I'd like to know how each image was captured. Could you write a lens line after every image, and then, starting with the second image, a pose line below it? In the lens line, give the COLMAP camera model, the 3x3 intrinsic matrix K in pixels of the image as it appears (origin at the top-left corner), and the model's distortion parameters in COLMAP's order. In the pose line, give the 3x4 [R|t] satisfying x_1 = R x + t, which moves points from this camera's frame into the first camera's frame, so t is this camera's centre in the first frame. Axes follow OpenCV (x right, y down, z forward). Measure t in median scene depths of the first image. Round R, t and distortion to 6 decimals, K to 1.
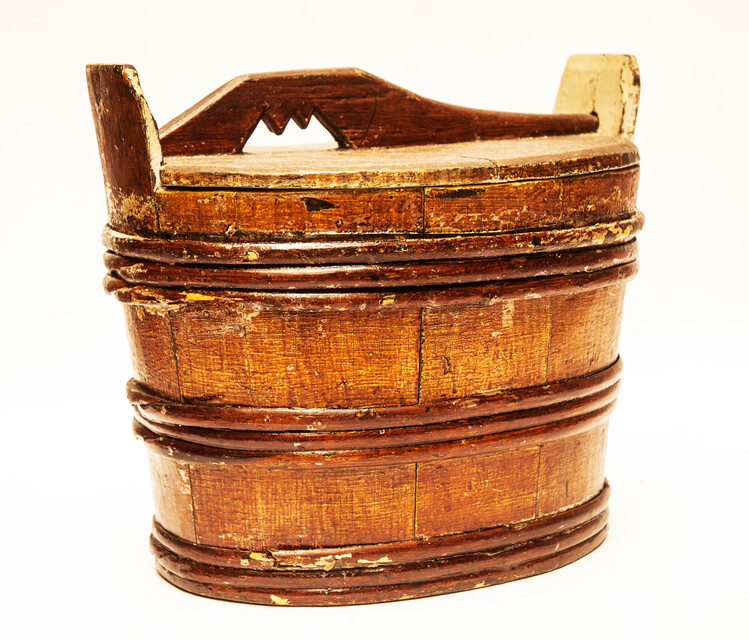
lens RADIAL K [[1912.0, 0, 374.5], [0, 1912.0, 320.0], [0, 0, 1]] dist [0.045844, -0.275358]
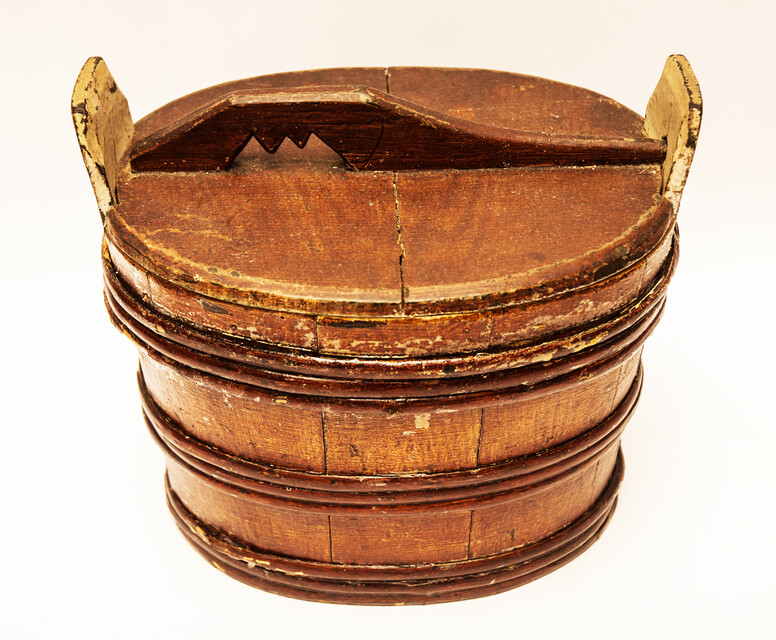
lens RADIAL K [[1668.9, 0, 388.0], [0, 1668.9, 320.0], [0, 0, 1]] dist [-0.053938, 0.123982]
pose [[0.885503, 0.287450, -0.365045, 0.353708], [-0.080421, 0.868622, 0.488906, -0.465604], [0.457622, -0.403570, 0.792284, 0.340721]]
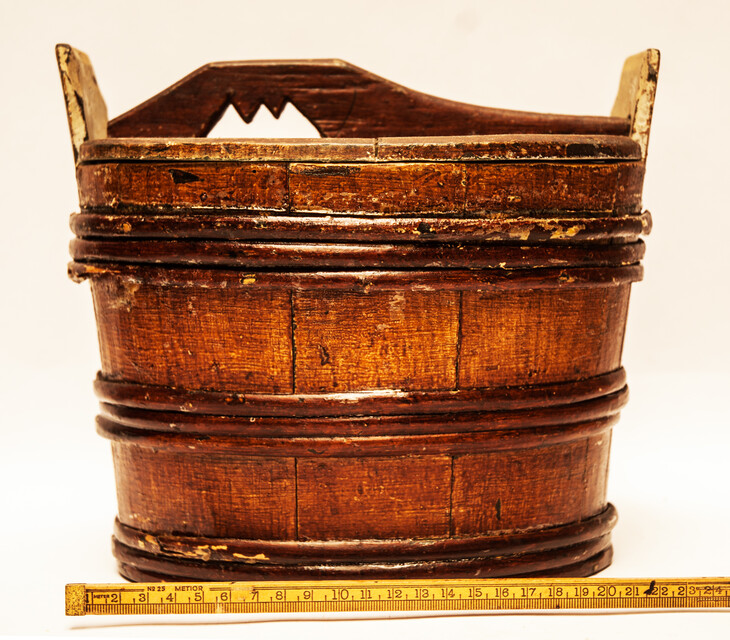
lens RADIAL K [[1687.9, 0, 409.1], [0, 1687.9, 322.2], [0, 0, 1]] dist [0.022321, 0.096292]
pose [[0.900463, 0.052257, -0.431781, 0.432787], [-0.080747, 0.995583, -0.047903, 0.043721], [0.427371, 0.078000, 0.900705, 0.267806]]
